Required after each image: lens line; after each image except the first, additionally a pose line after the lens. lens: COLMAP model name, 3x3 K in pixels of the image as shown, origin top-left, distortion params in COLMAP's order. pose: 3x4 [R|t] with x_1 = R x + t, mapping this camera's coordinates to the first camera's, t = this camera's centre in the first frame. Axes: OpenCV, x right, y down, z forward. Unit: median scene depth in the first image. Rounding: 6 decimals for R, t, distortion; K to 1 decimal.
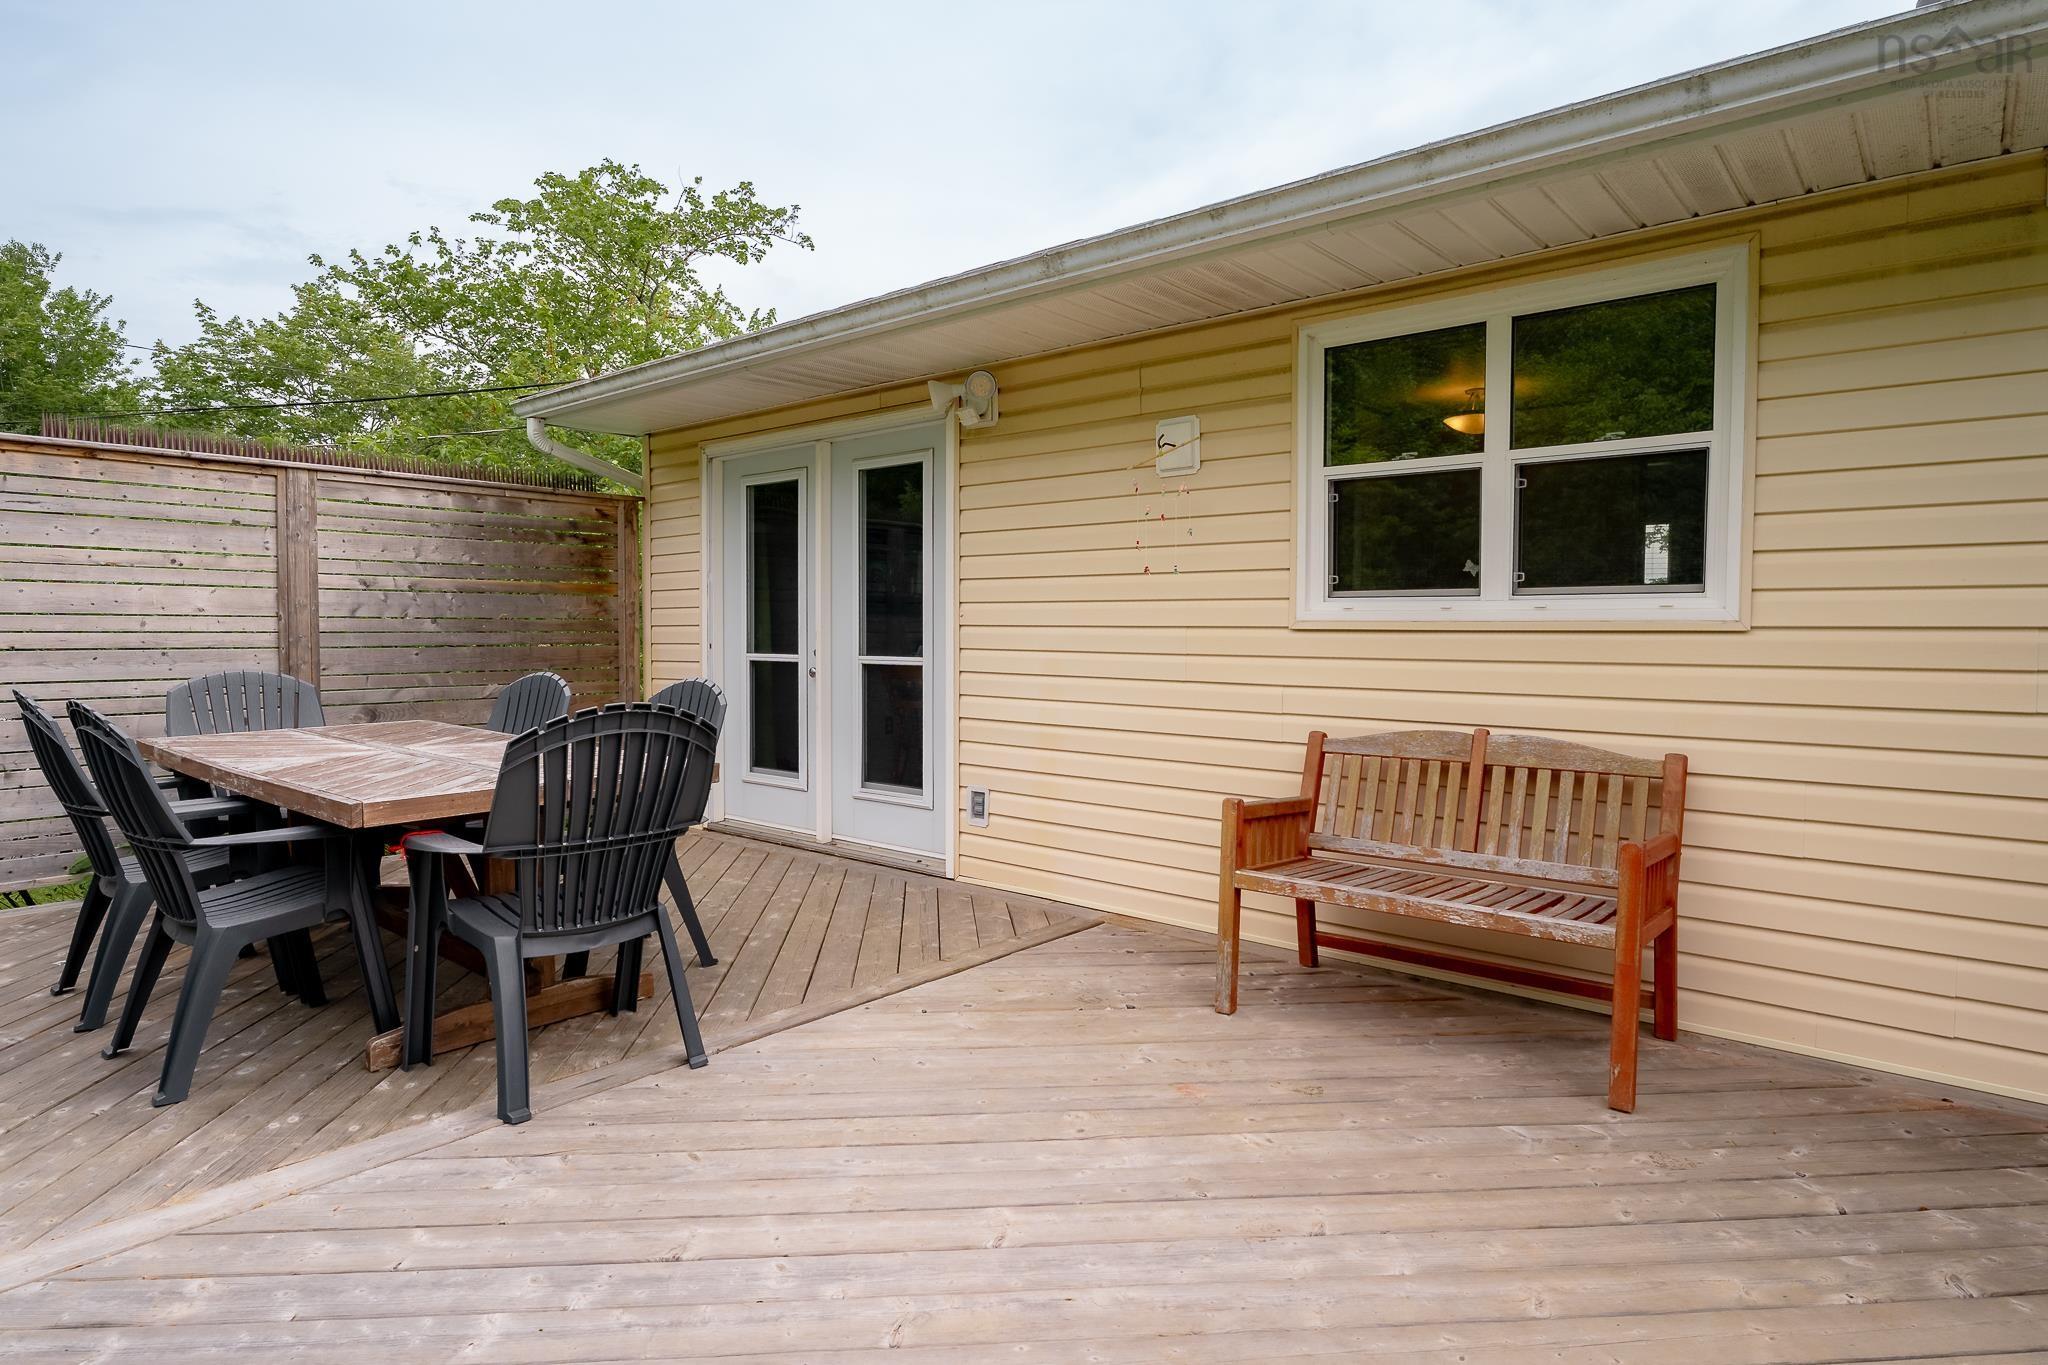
lens RADIAL K [[1123.8, 0, 1023.7], [0, 1123.8, 664.9], [0, 0, 1]] dist [-0.002126, -0.000340]
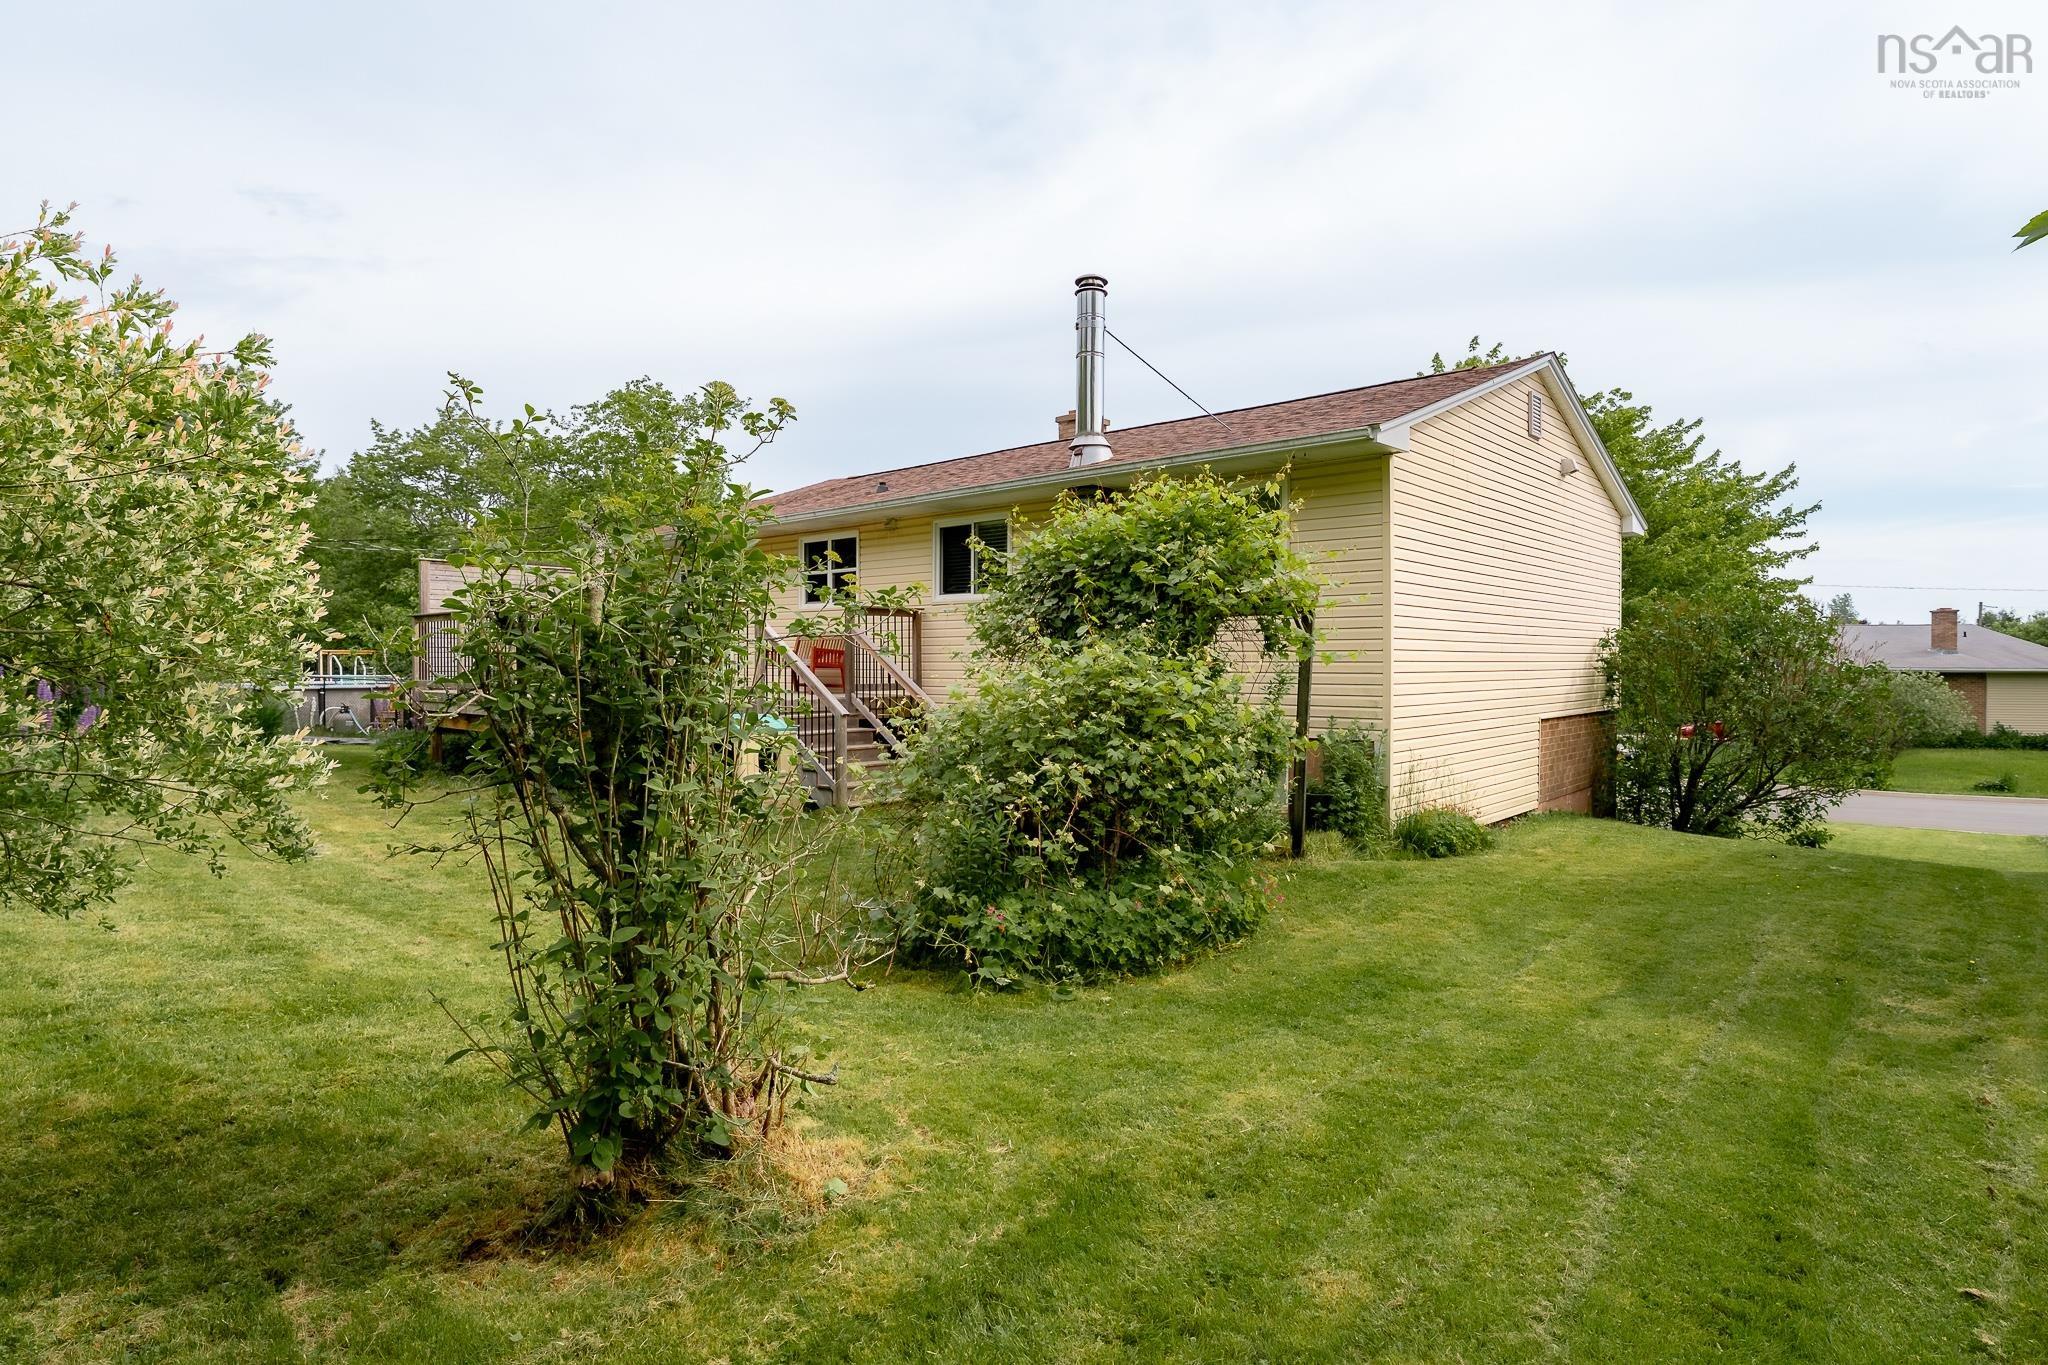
lens RADIAL K [[1071.3, 0, 1024.0], [0, 1071.3, 682.5], [0, 0, 1]] dist [-0.000054, -0.000044]
pose [[0.999635, -0.001518, -0.026958, 1.094759], [0.001220, 0.999938, -0.011094, 0.254891], [0.026973, 0.011057, 0.999575, -2.697477]]
